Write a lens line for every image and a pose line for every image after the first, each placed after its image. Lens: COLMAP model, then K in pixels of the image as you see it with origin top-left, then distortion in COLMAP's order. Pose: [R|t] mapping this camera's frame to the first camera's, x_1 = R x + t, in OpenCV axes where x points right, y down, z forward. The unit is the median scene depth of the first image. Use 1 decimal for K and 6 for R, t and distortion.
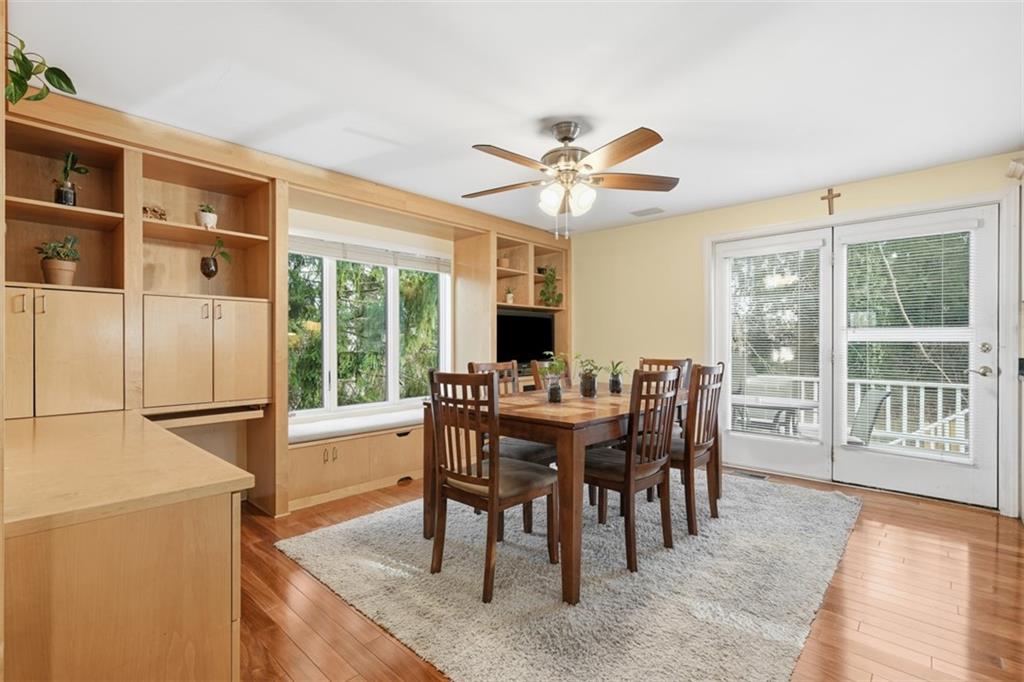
lens RADIAL K [[466.8, 0, 514.9], [0, 466.8, 344.8], [0, 0, 1]] dist [-0.000228, 0.001743]
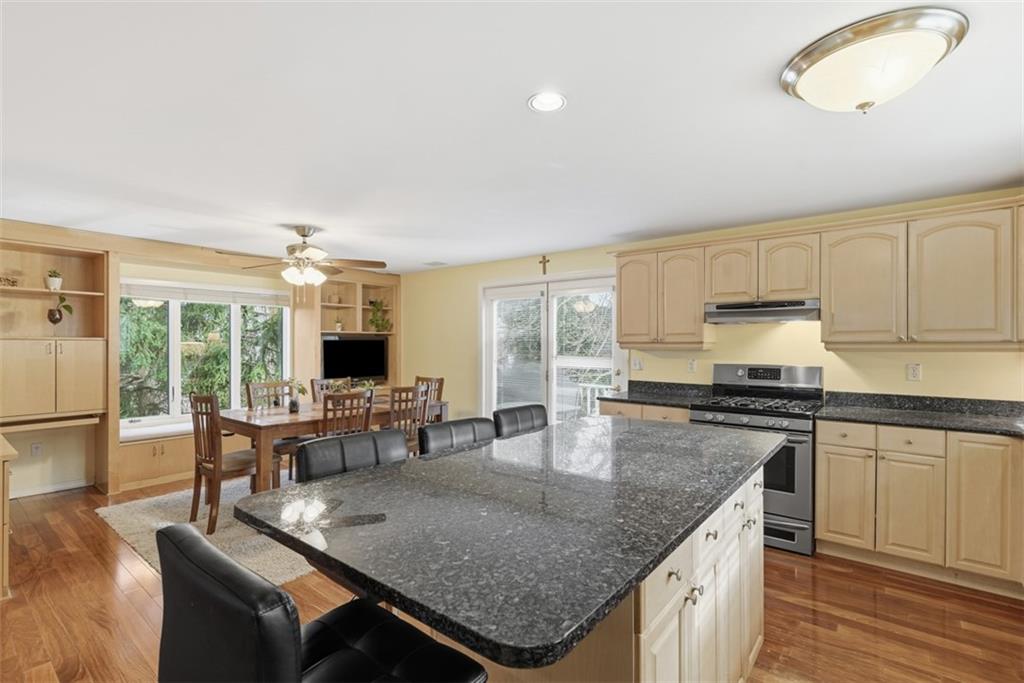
lens RADIAL K [[466.8, 0, 507.9], [0, 466.8, 345.8], [0, 0, 1]] dist [-0.000228, 0.001743]
pose [[0.996949, 0.002945, 0.077999, 0.551478], [-0.002902, 0.999996, -0.000666, -0.075425], [-0.078001, 0.000438, 0.996953, -0.468928]]
